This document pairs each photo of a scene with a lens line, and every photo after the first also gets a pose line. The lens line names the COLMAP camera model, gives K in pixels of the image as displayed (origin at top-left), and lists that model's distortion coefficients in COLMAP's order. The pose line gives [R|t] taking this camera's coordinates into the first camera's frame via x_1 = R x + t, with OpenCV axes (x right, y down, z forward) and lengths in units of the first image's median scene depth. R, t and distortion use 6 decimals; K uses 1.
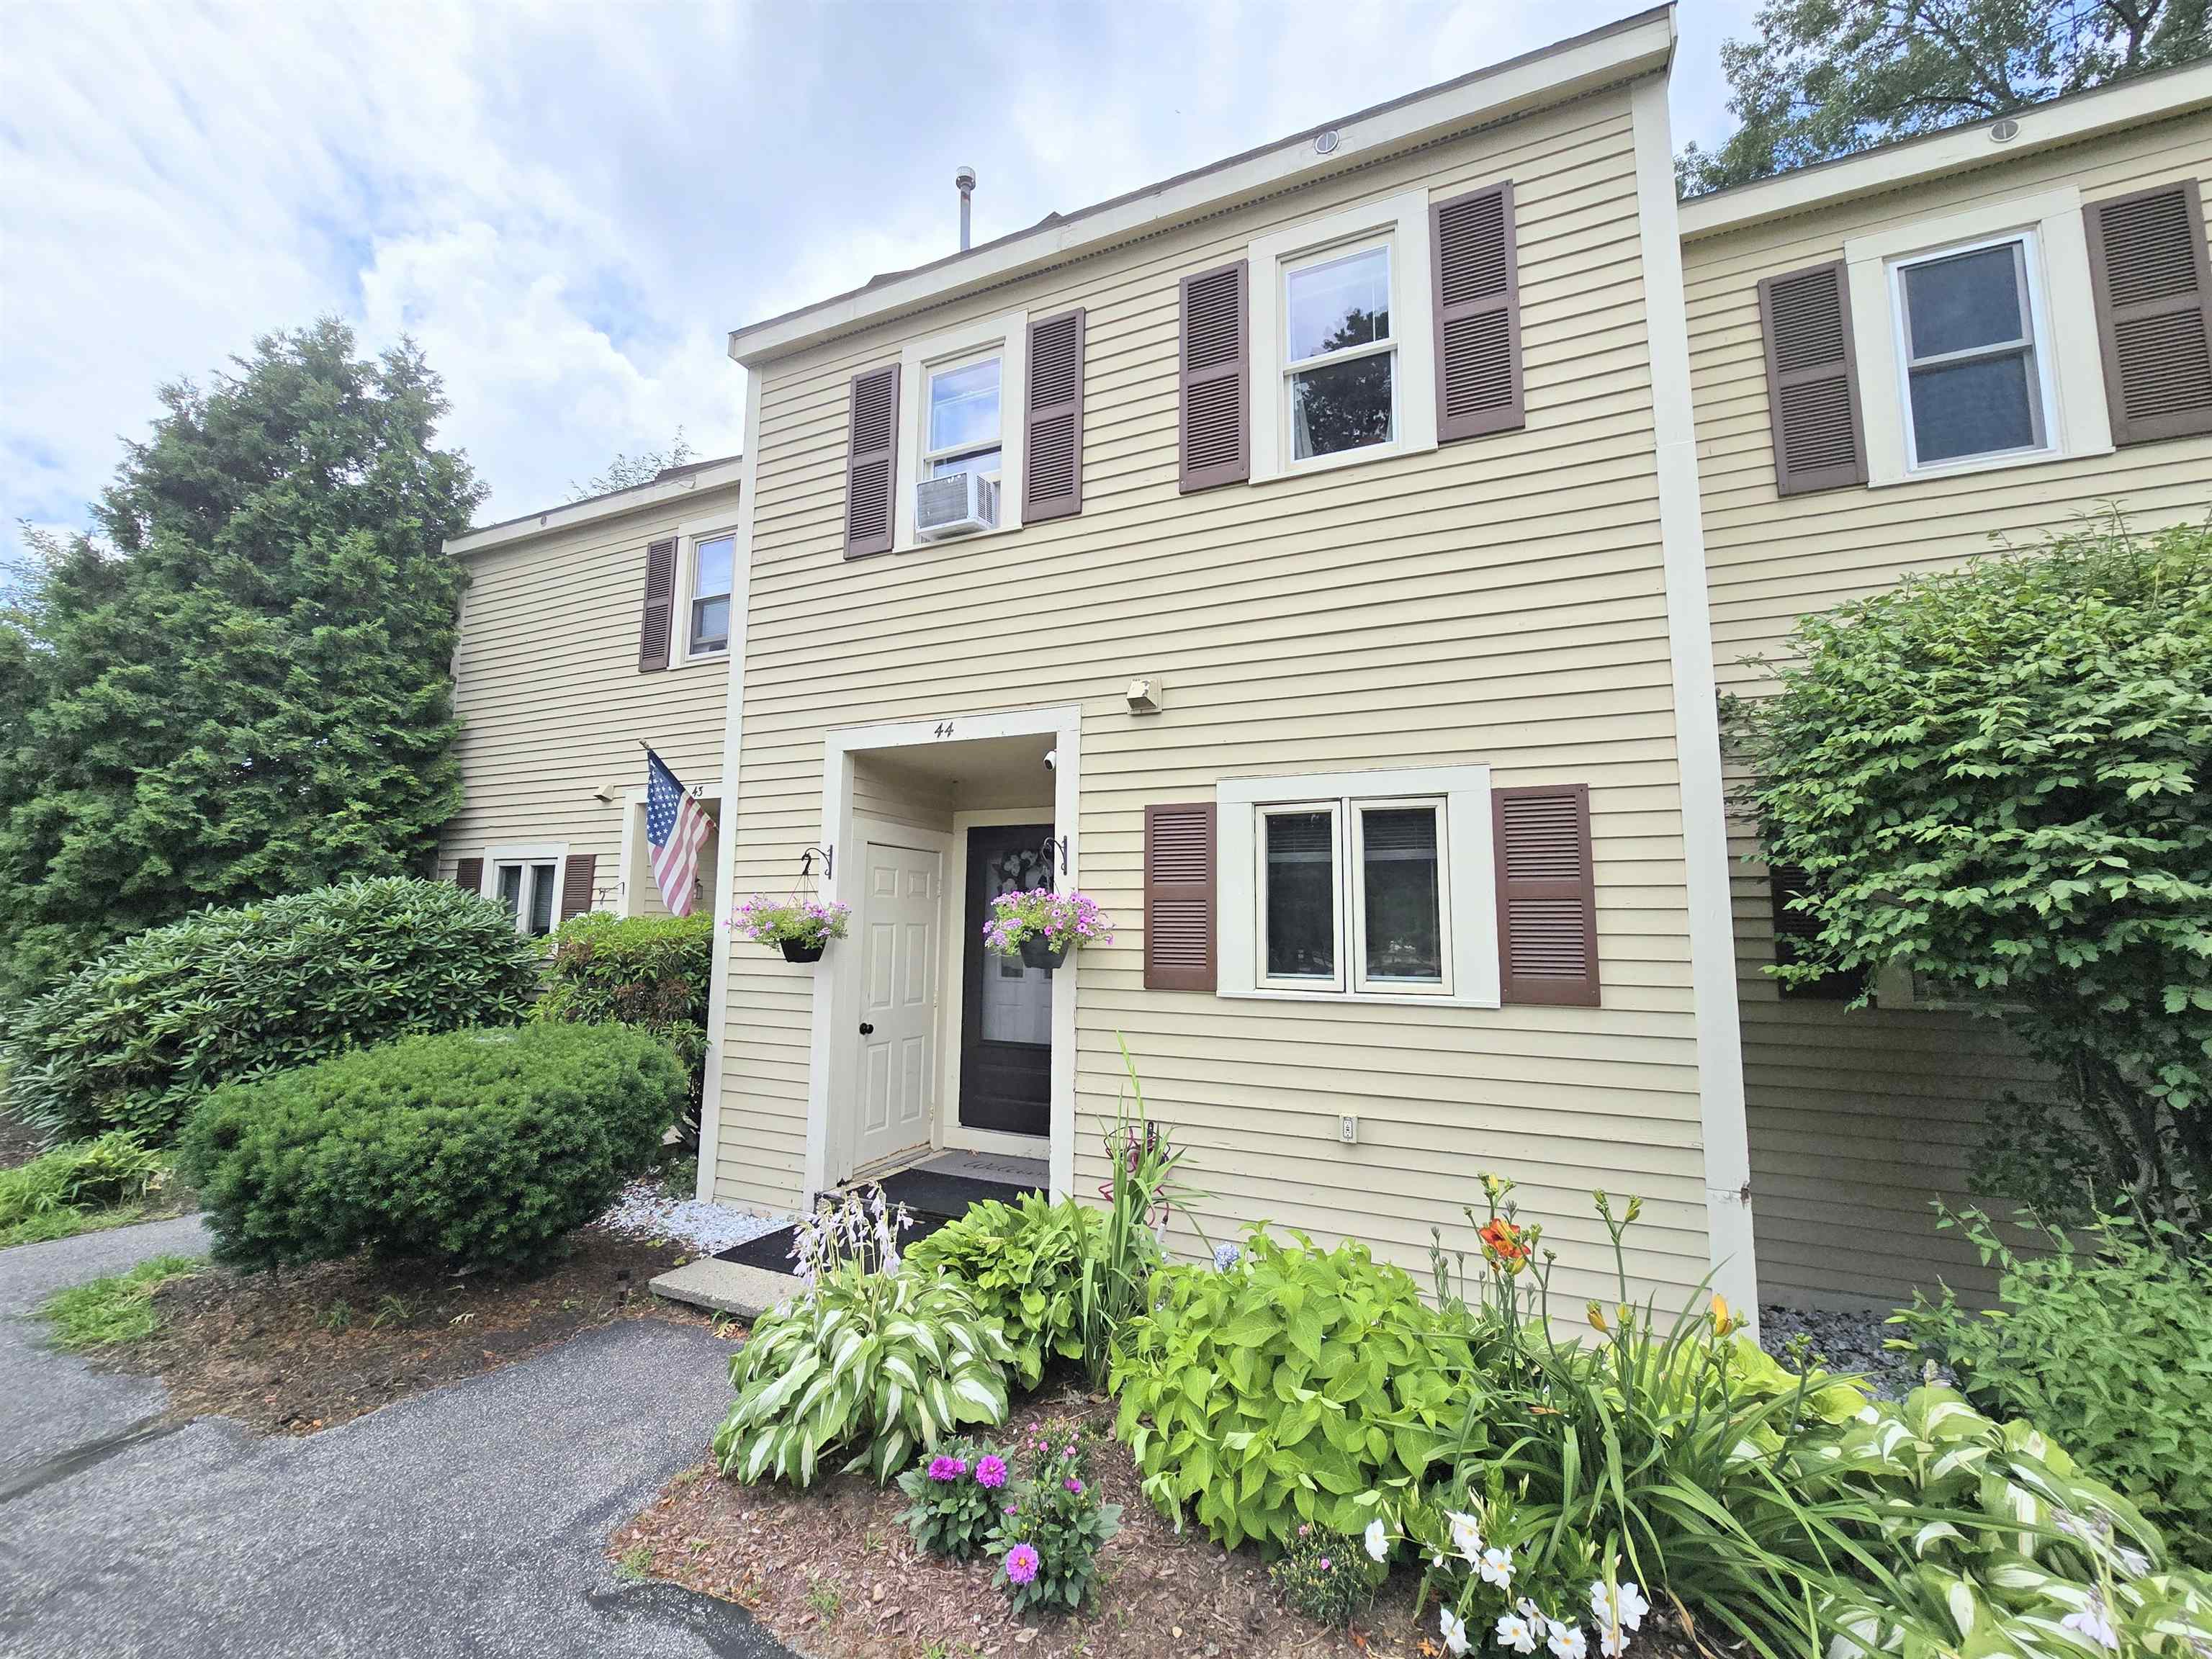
lens RADIAL K [[905.9, 0, 1104.7], [0, 905.9, 818.9], [0, 0, 1]] dist [-0.001661, 0.000195]
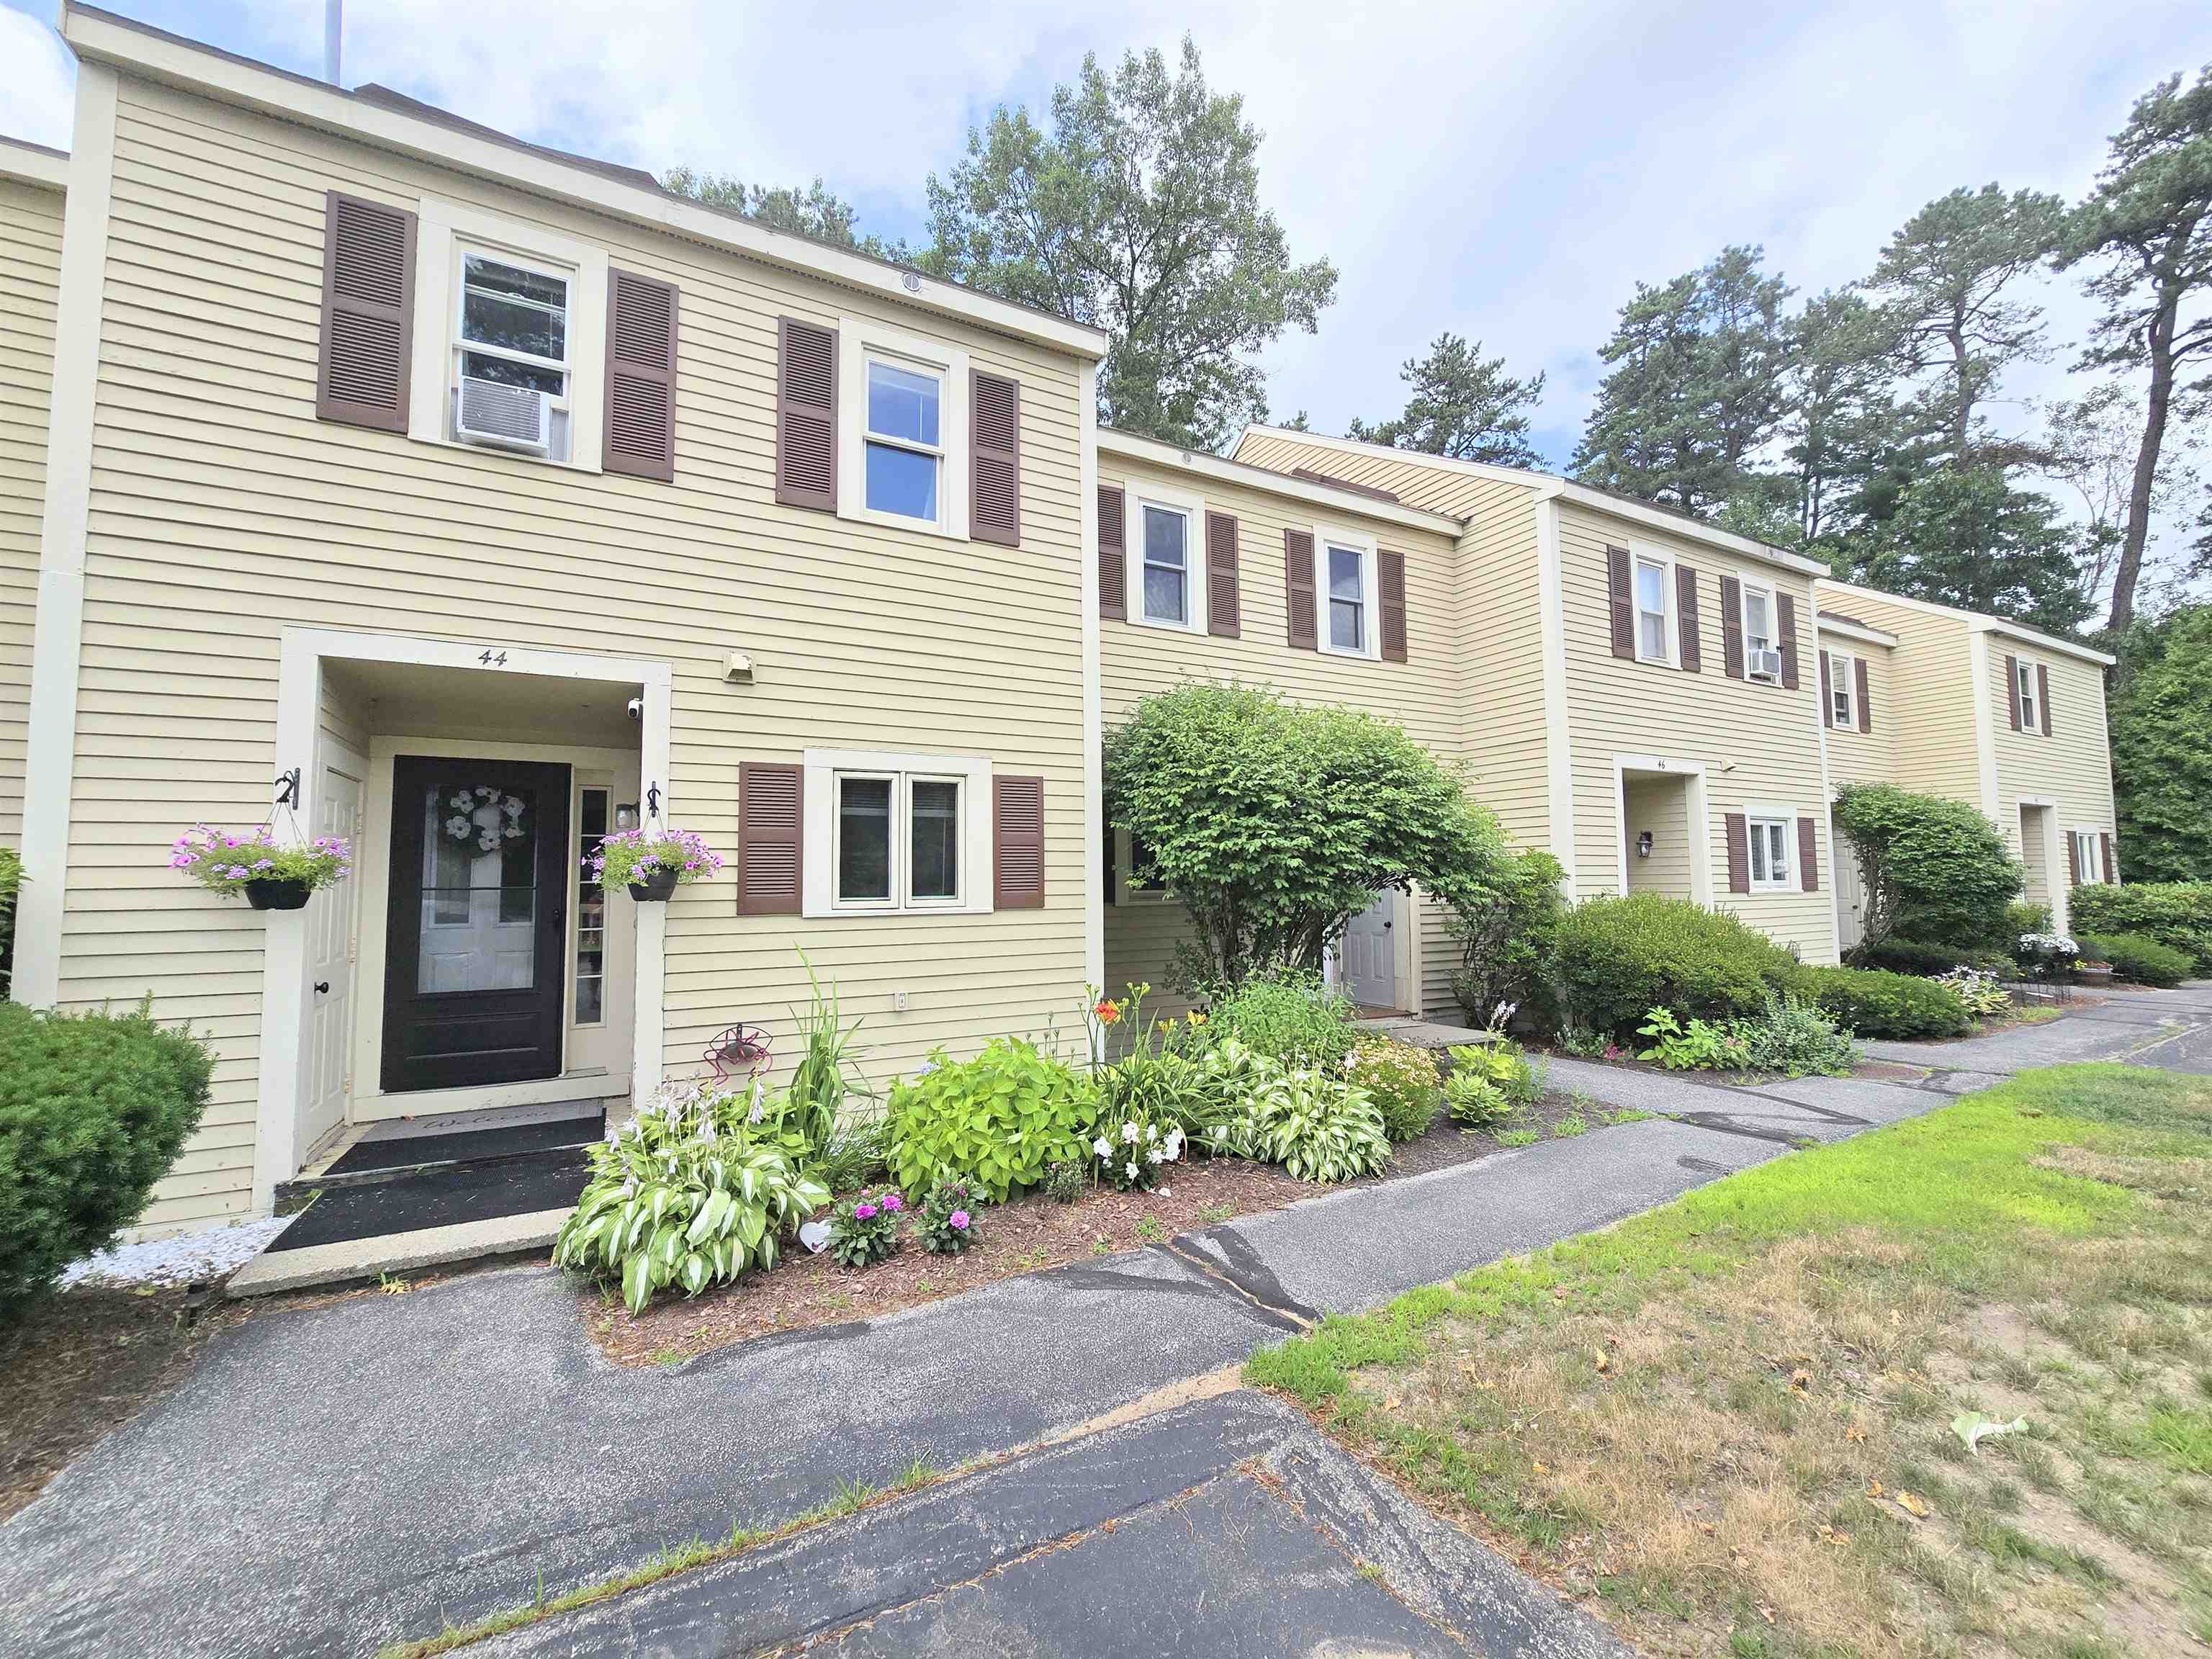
lens RADIAL K [[905.9, 0, 1104.7], [0, 905.9, 818.9], [0, 0, 1]] dist [-0.001661, 0.000195]
pose [[0.604218, 0.037799, 0.795922, -0.637337], [-0.080213, 0.996685, 0.013560, 0.006005], [-0.792772, -0.072037, 0.605247, -0.100788]]
